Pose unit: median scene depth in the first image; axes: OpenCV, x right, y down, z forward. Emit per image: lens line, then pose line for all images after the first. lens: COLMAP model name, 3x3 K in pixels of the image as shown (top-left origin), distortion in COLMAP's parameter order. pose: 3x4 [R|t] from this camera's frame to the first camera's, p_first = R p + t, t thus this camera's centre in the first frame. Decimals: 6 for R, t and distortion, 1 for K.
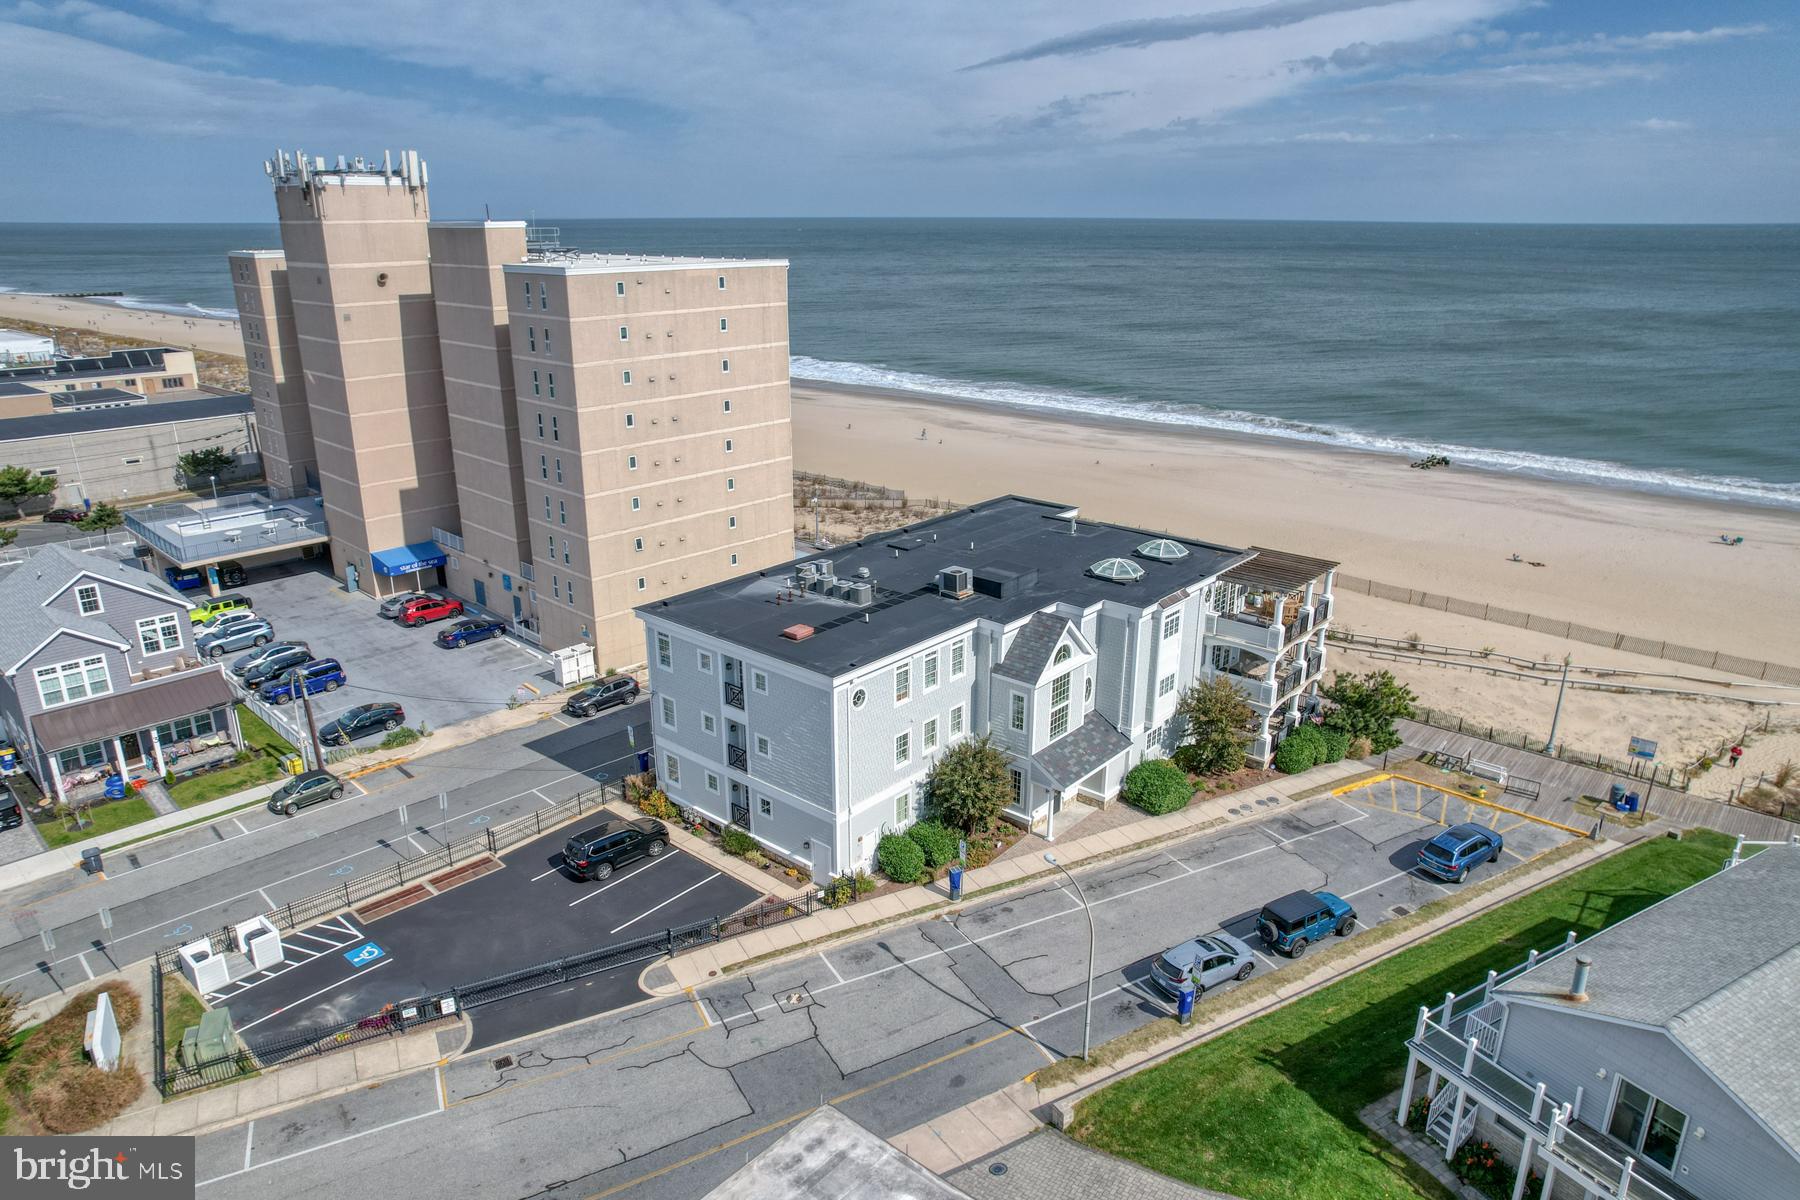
lens RADIAL K [[1162.7, 0, 897.0], [0, 1162.7, 604.6], [0, 0, 1]] dist [-0.080105, 0.065145]
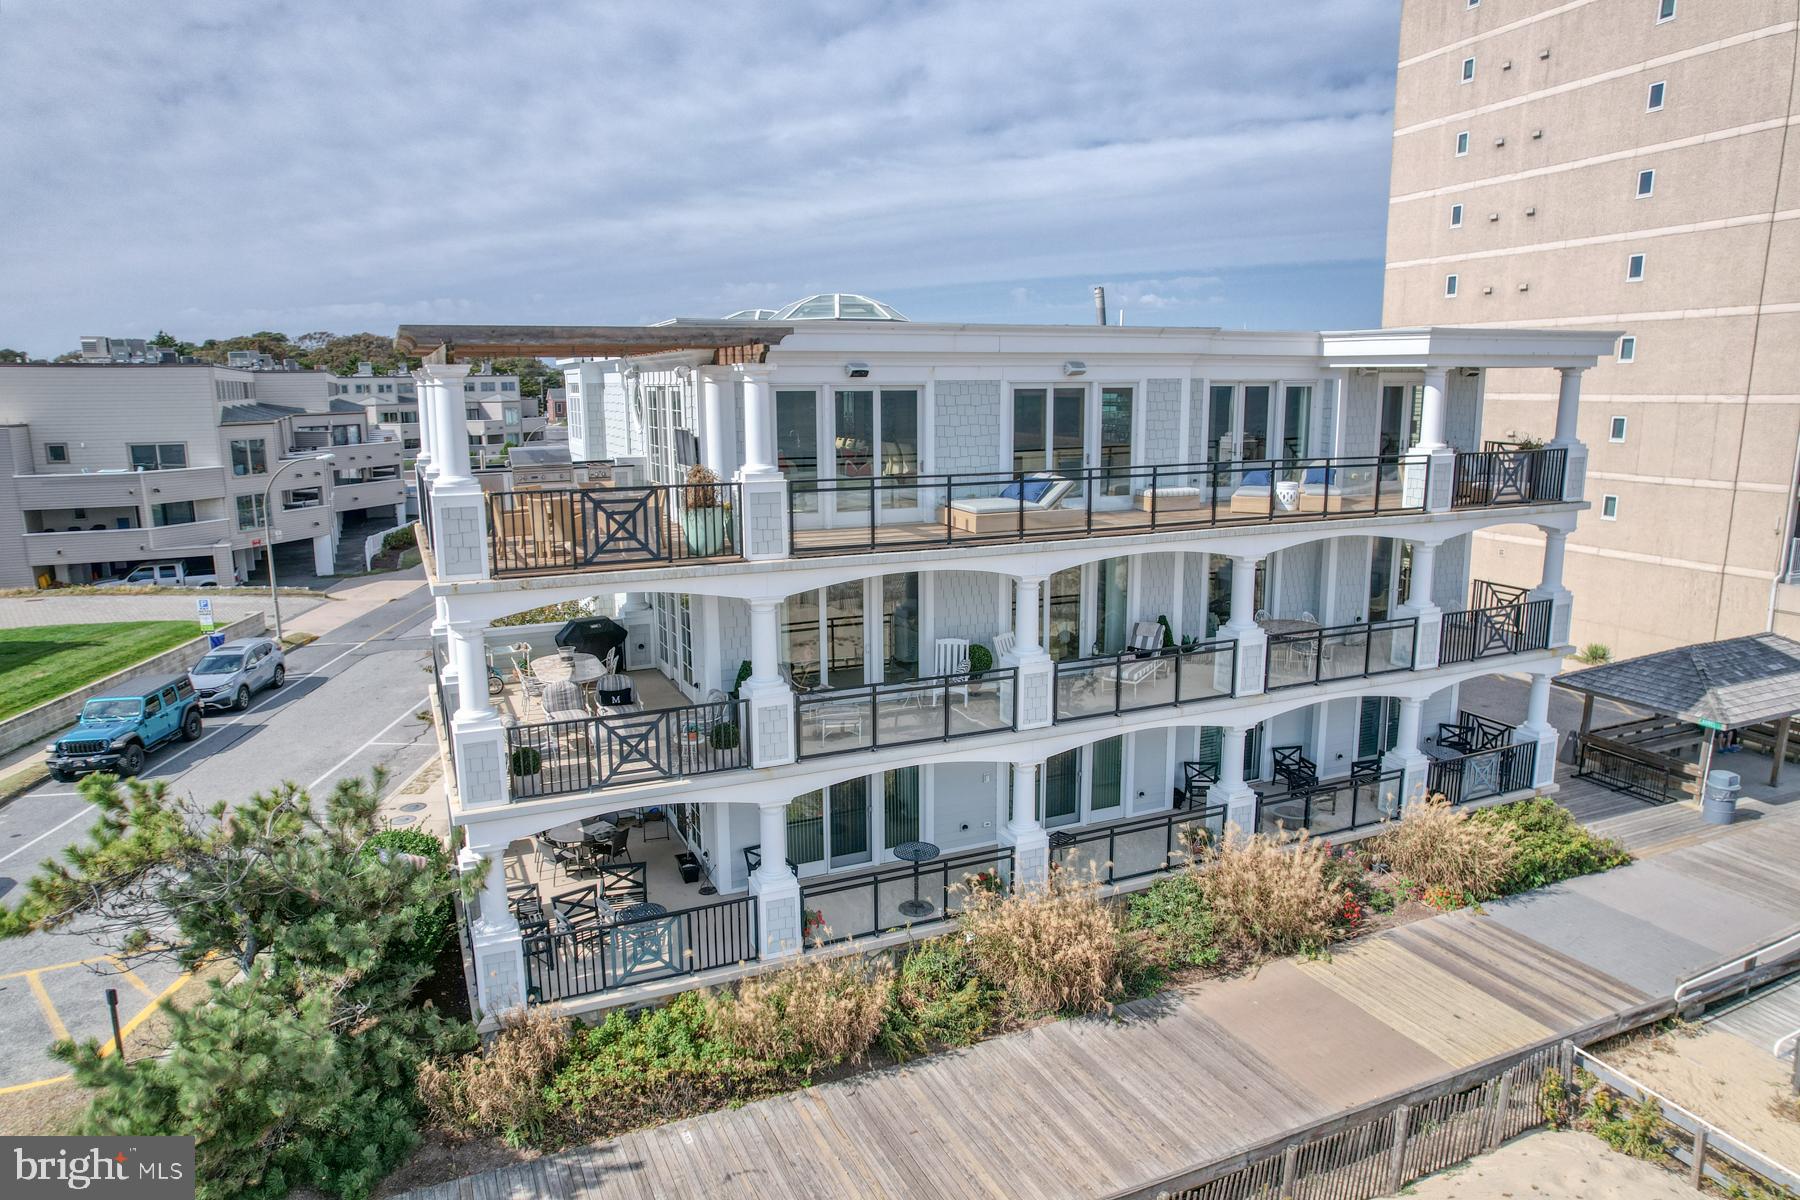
lens RADIAL K [[1162.7, 0, 897.0], [0, 1162.7, 604.6], [0, 0, 1]] dist [-0.080105, 0.065145]
pose [[-0.418982, 0.174289, -0.891110, 0.593442], [-0.283379, 0.907285, 0.310692, -0.090175], [0.862642, 0.382696, -0.330747, 1.260106]]
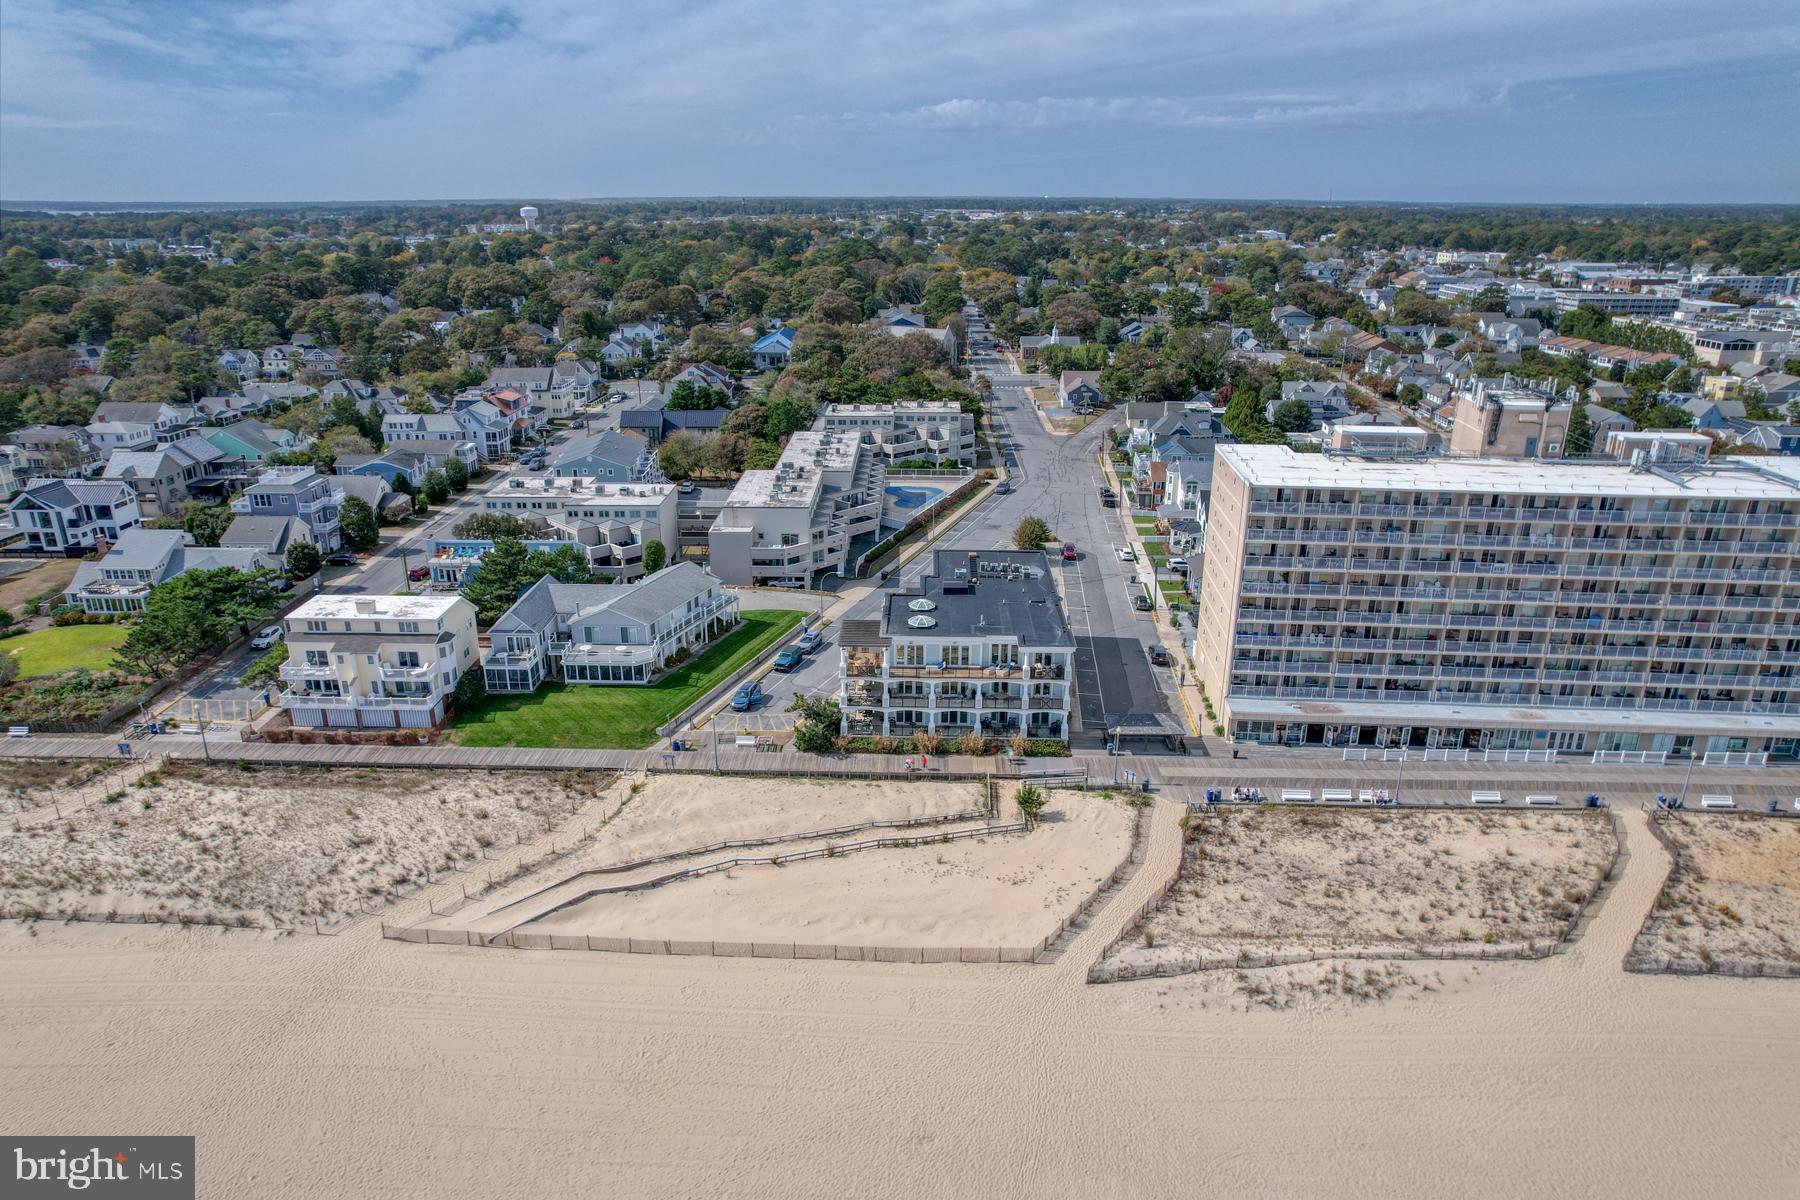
lens RADIAL K [[1144.0, 0, 892.5], [0, 1144.0, 599.8], [0, 0, 1]] dist [-0.071183, 0.061397]
pose [[-0.774205, 0.210309, -0.596973, 1.425000], [-0.204065, 0.809876, 0.549962, -1.125538], [0.599136, 0.547604, -0.584094, 2.154303]]
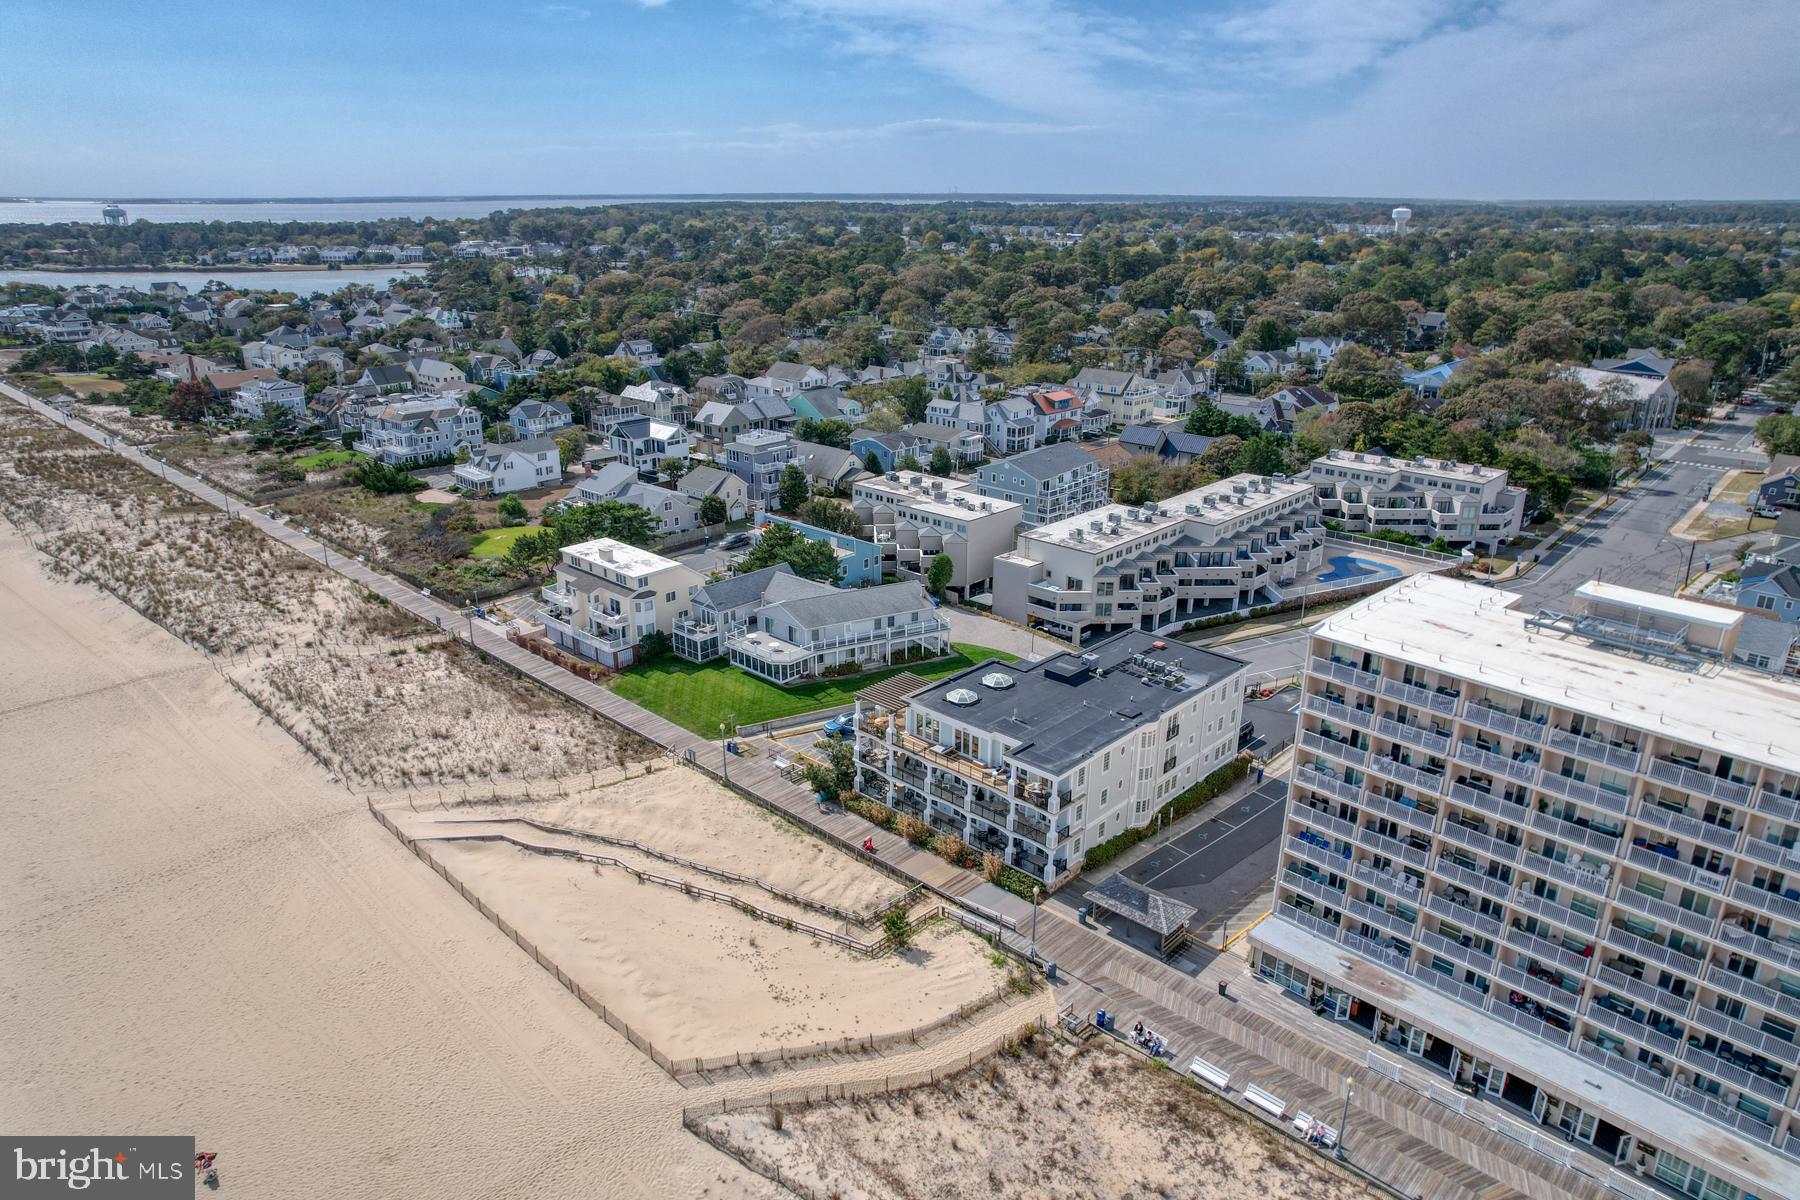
lens RADIAL K [[1159.2, 0, 897.6], [0, 1159.2, 606.4], [0, 0, 1]] dist [-0.077481, 0.077411]
pose [[-0.999042, -0.016874, 0.040389, 0.277994], [0.011899, 0.783267, 0.621572, -1.214388], [-0.042123, 0.621457, -0.782315, 2.336841]]
